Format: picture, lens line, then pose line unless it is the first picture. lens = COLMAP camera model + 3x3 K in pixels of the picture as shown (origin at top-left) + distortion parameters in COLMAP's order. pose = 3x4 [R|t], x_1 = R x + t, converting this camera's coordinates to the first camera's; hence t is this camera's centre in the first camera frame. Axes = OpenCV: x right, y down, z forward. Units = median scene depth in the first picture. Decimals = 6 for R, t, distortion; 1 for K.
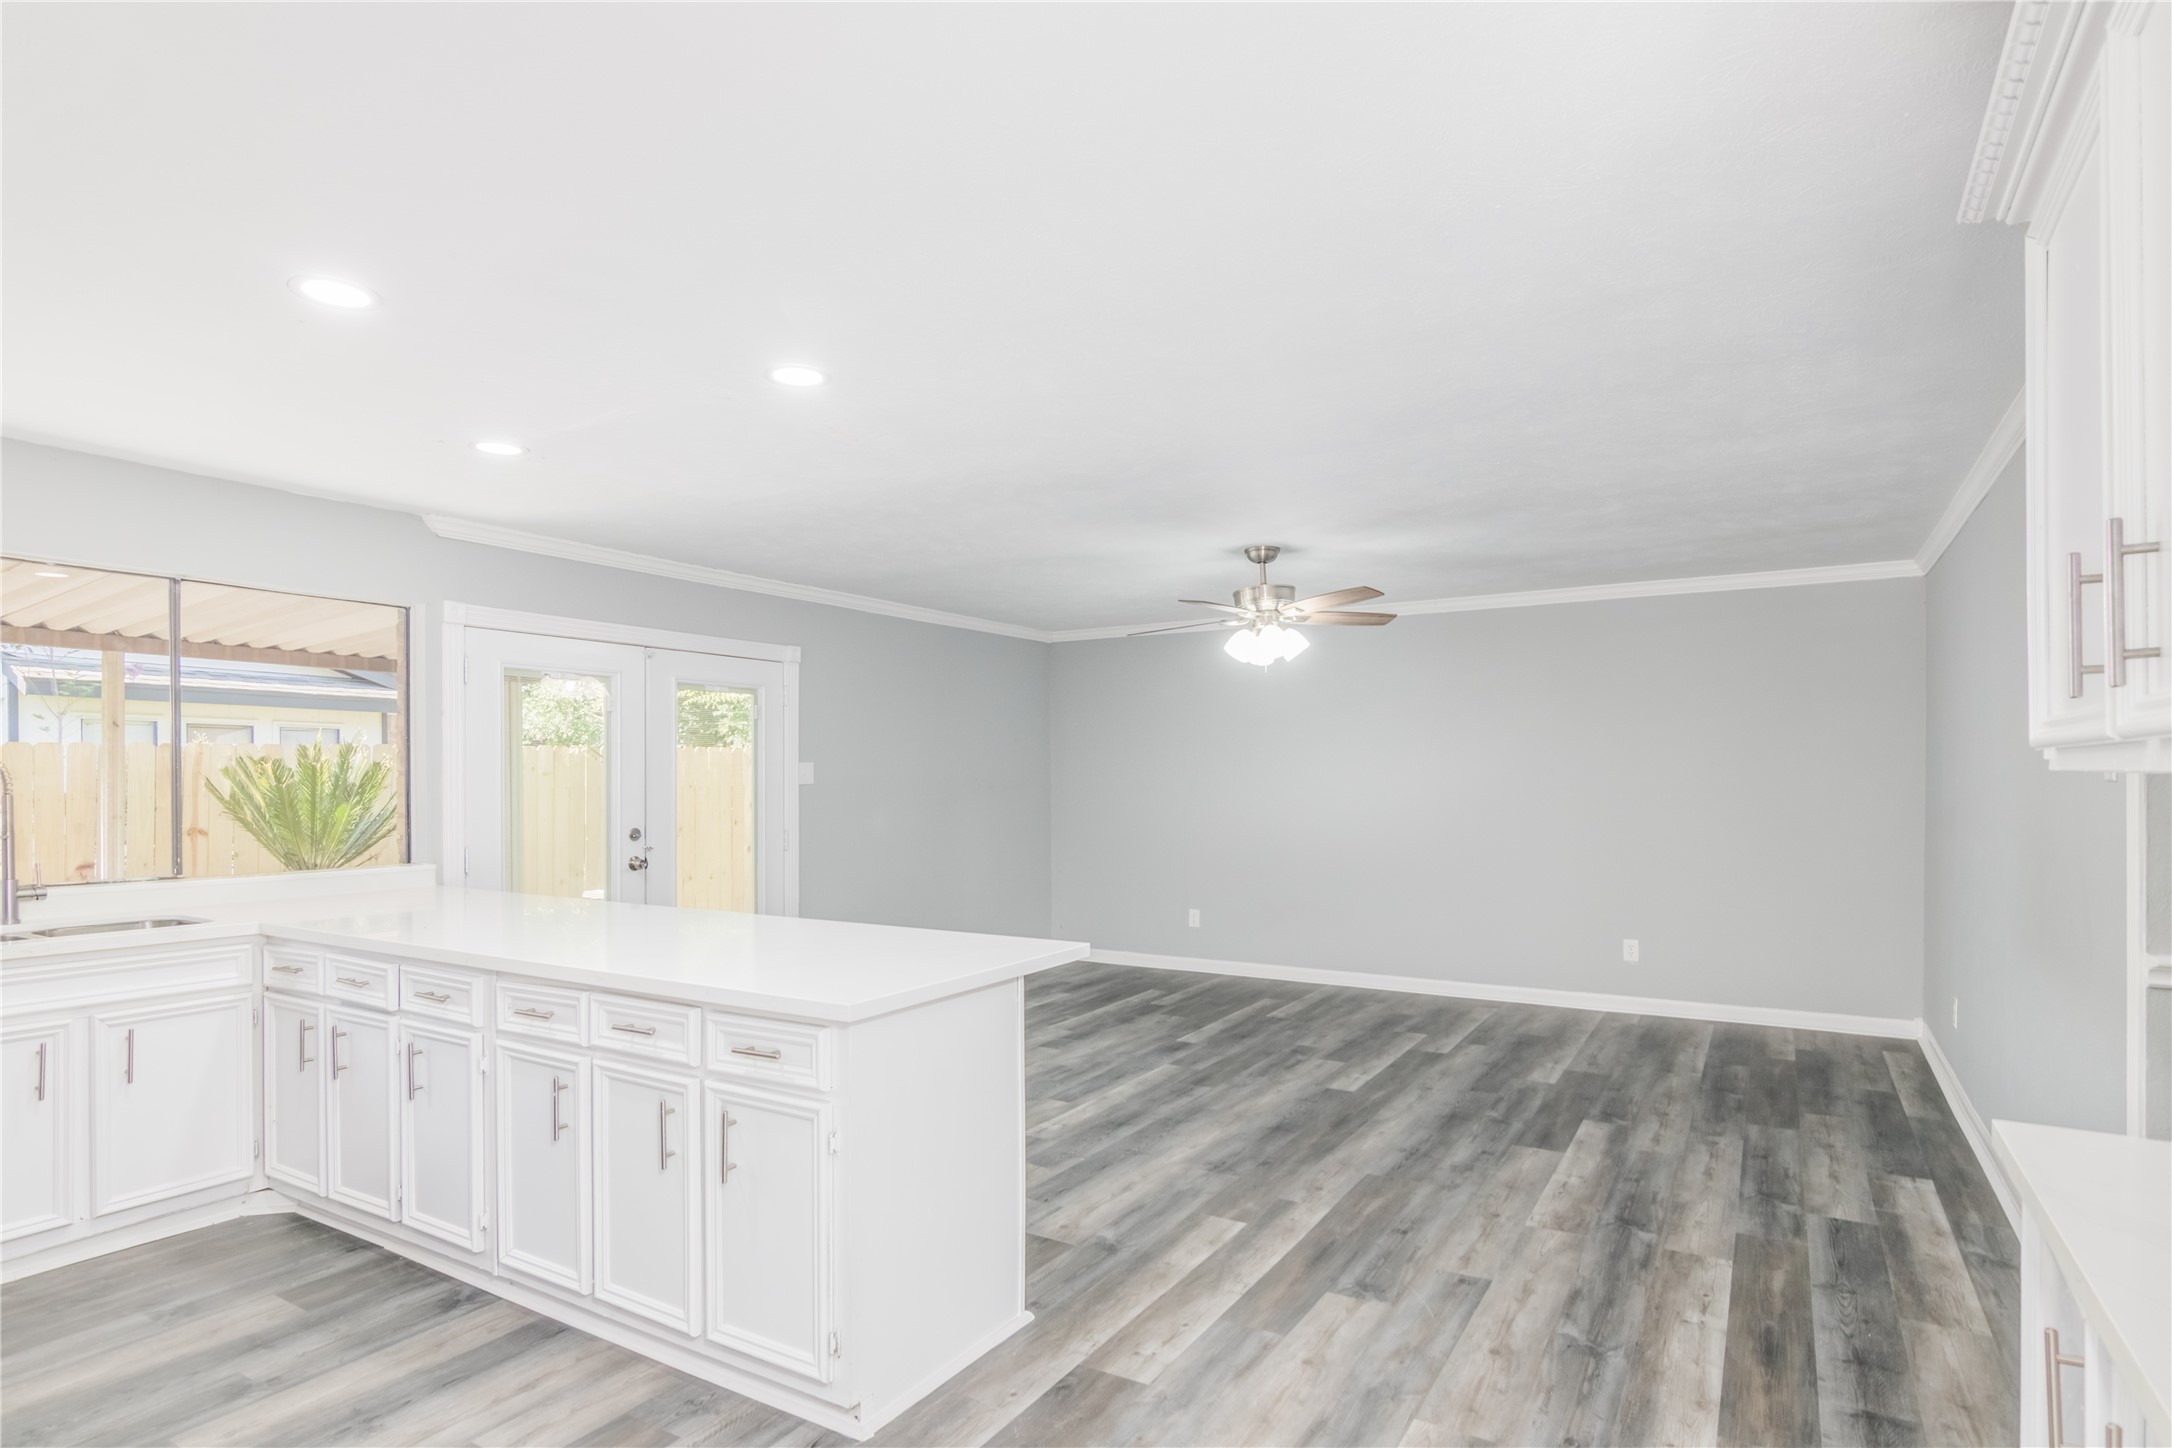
lens RADIAL K [[1160.4, 0, 1088.0], [0, 1160.4, 734.6], [0, 0, 1]] dist [-0.003429, 0.000462]
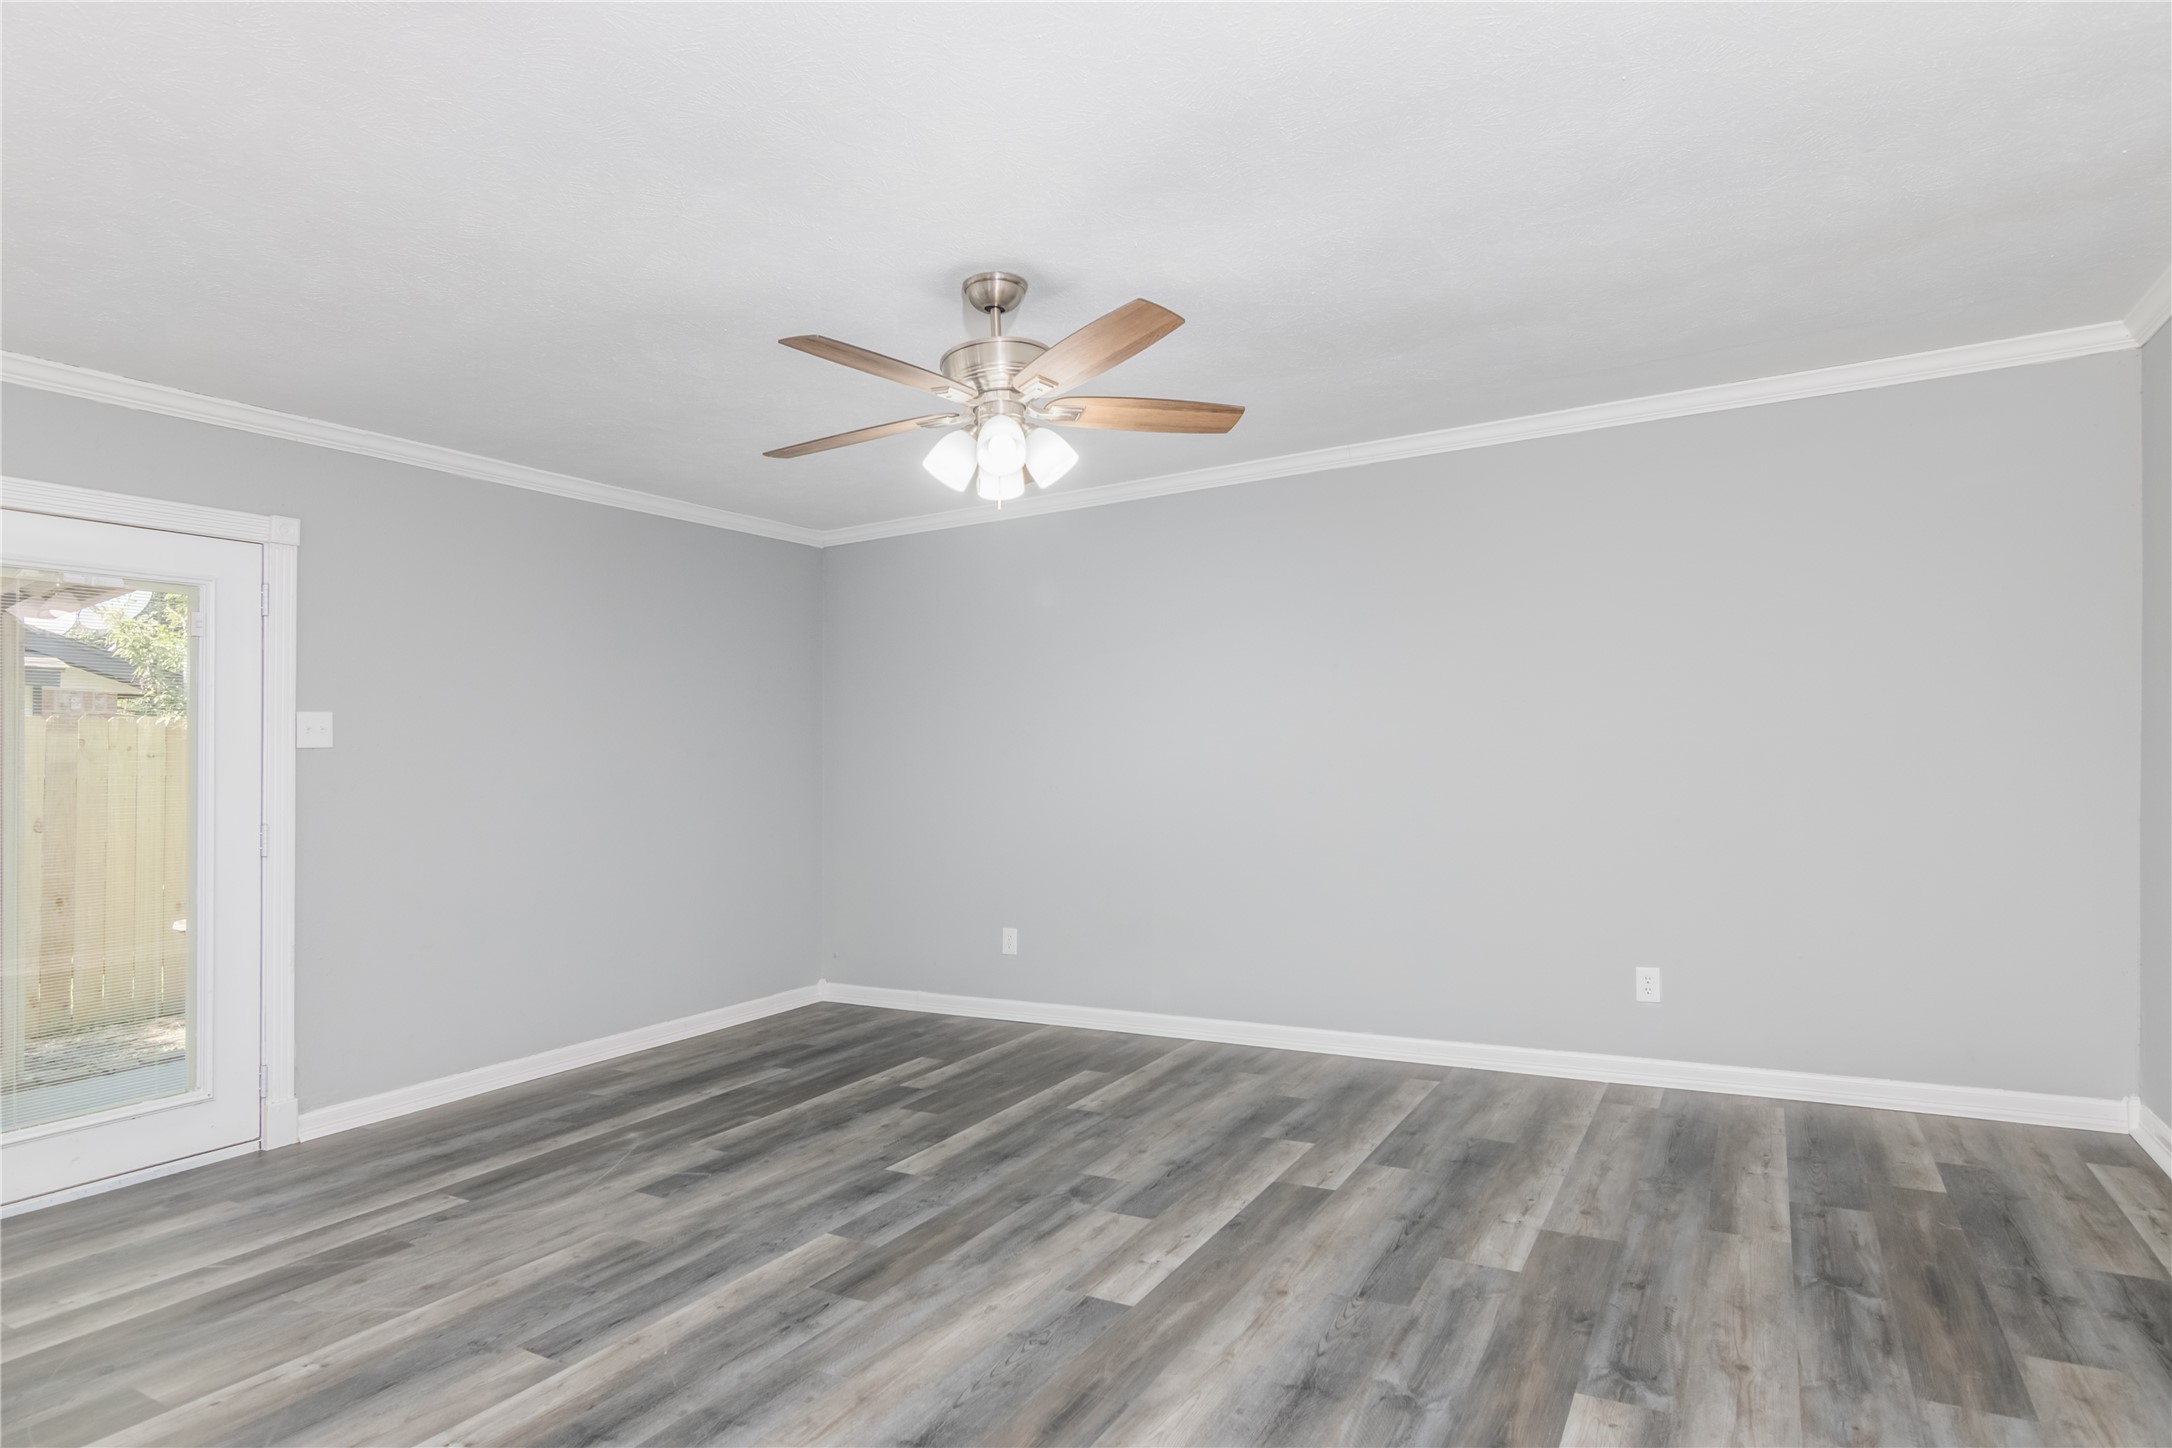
lens RADIAL K [[1160.4, 0, 1156.1], [0, 1160.4, 790.5], [0, 0, 1]] dist [-0.003429, 0.000462]
pose [[0.997997, -0.021557, 0.059479, 0.190025], [0.018244, 0.998282, 0.055686, 0.047654], [-0.060577, -0.054489, 0.996675, 0.448793]]
